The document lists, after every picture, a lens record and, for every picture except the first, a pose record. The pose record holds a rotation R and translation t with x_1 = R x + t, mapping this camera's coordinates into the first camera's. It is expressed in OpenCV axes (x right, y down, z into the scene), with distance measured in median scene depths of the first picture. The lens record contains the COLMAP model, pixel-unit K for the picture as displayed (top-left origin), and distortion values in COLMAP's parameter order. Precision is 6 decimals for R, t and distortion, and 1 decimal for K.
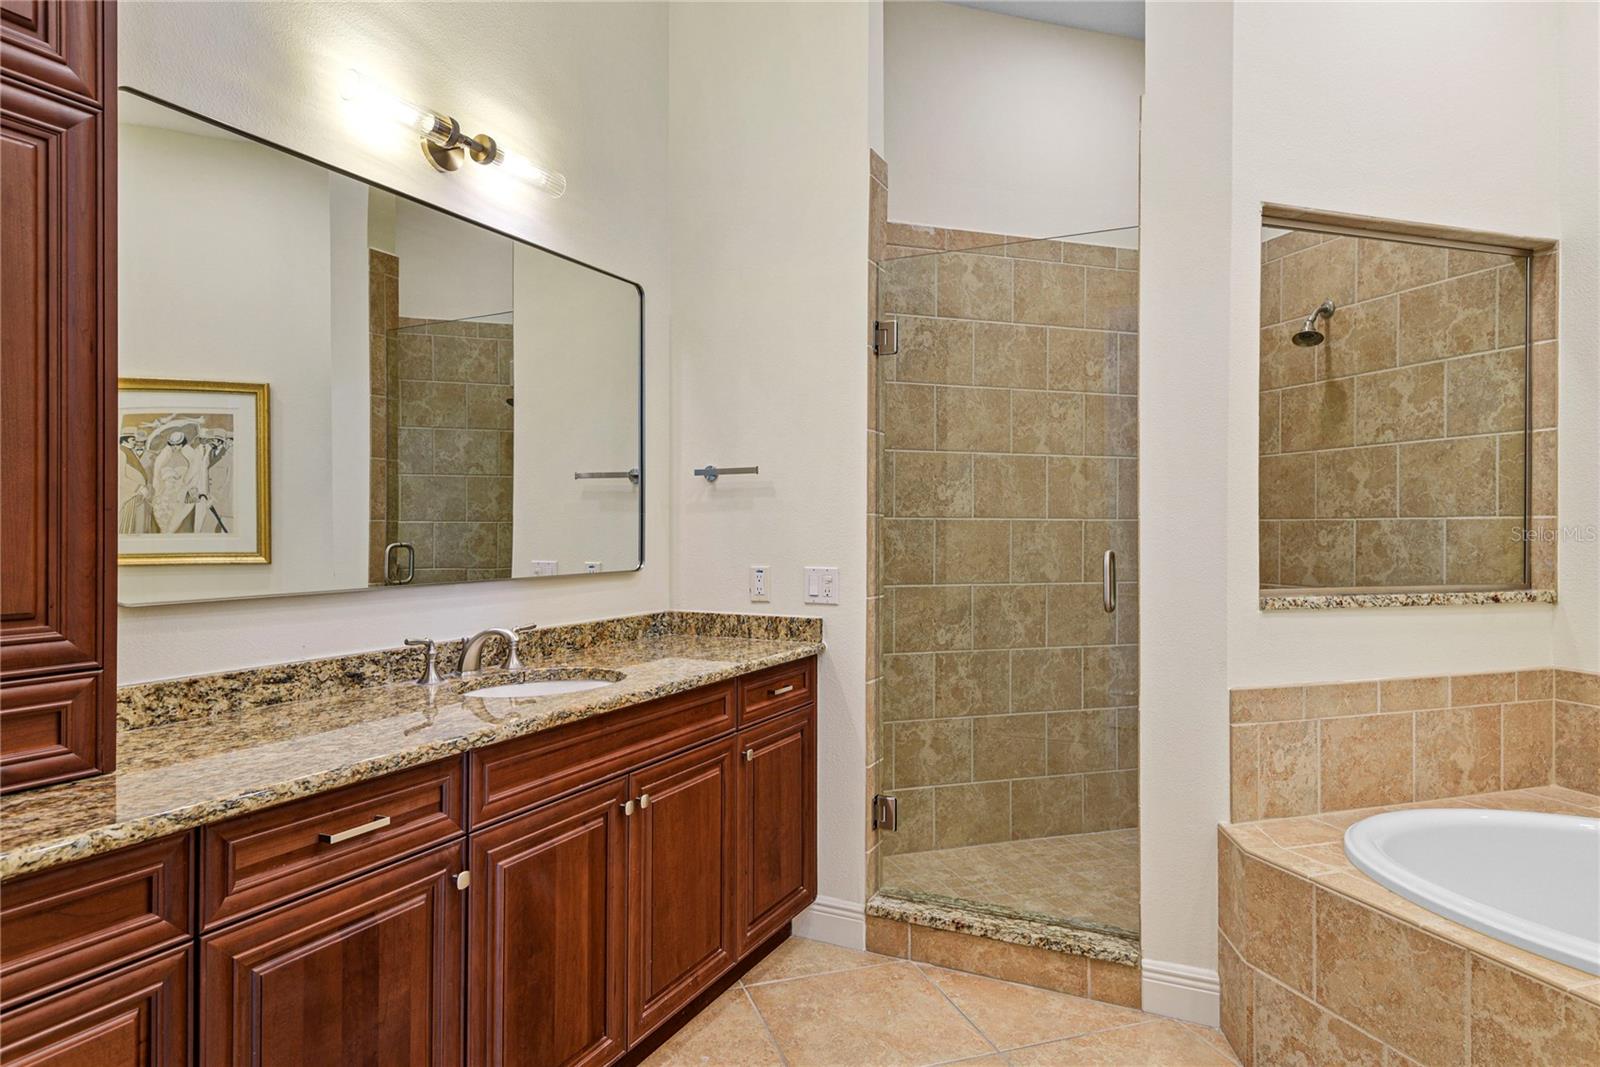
lens RADIAL K [[896.5, 0, 808.0], [0, 896.5, 535.3], [0, 0, 1]] dist [0.032392, -0.006839]
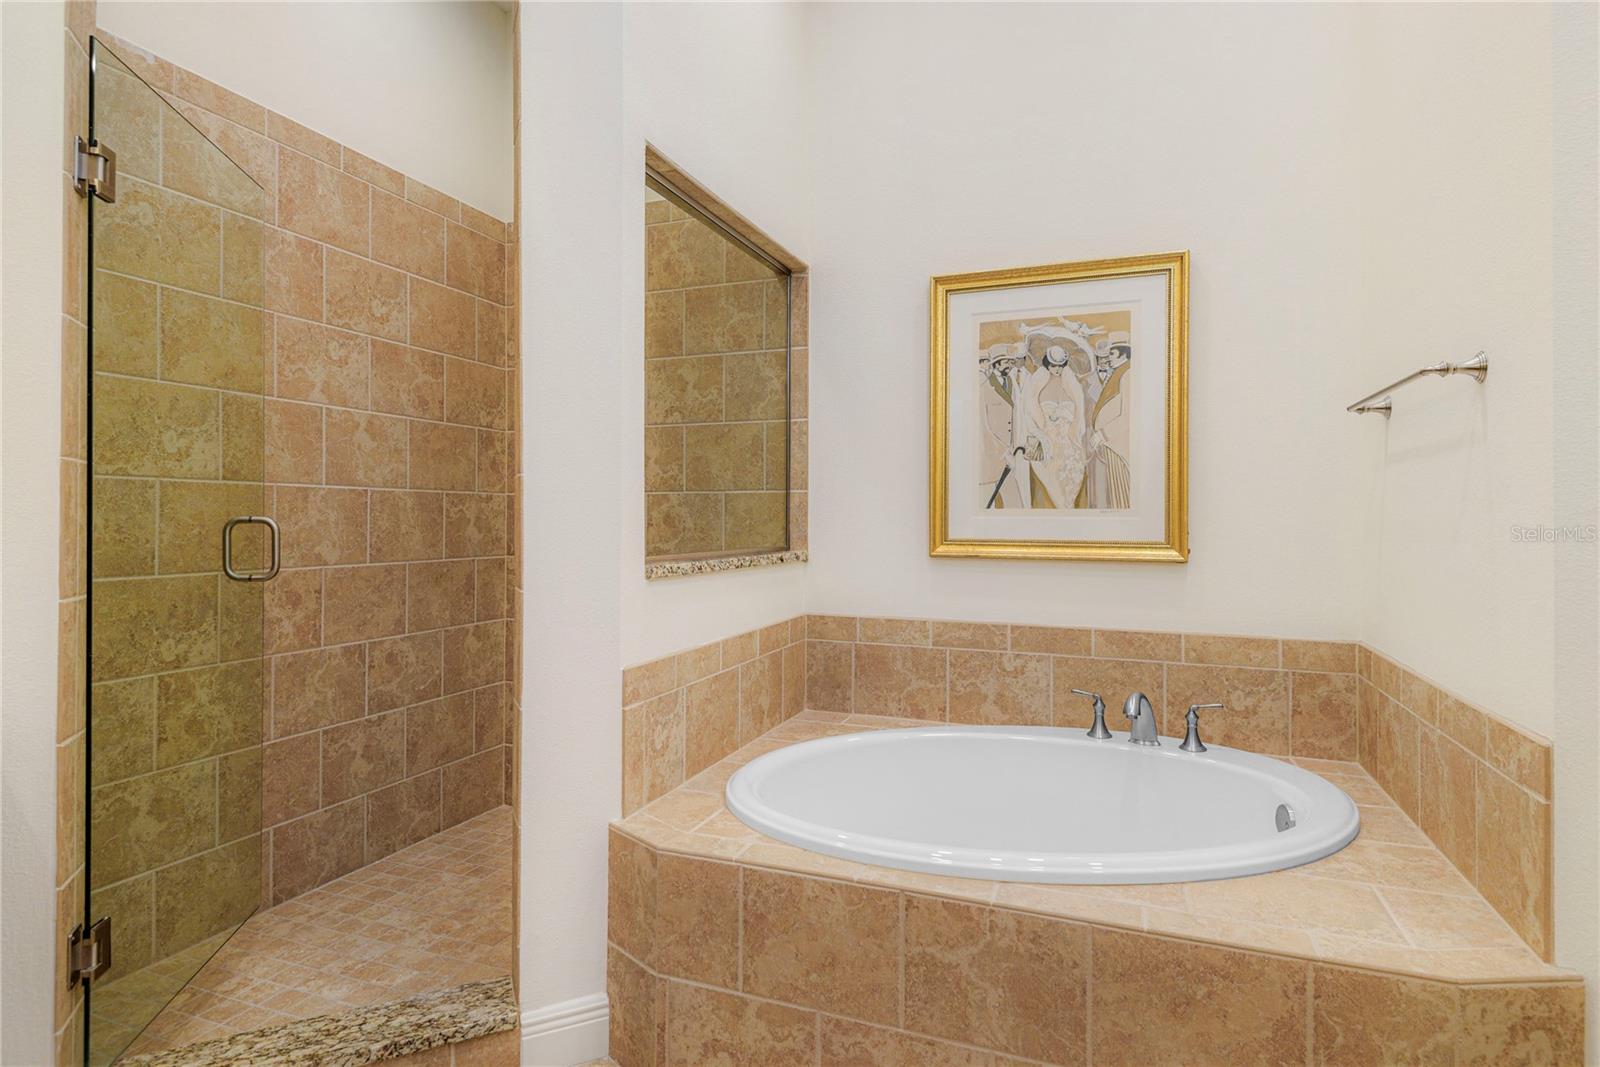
lens RADIAL K [[859.9, 0, 837.2], [0, 859.9, 512.6], [0, 0, 1]] dist [0.043320, -0.026409]
pose [[0.647116, 0.002339, 0.762388, -0.033752], [0.002283, 0.999985, -0.005006, 0.012797], [-0.762388, 0.004980, 0.647101, 0.186975]]
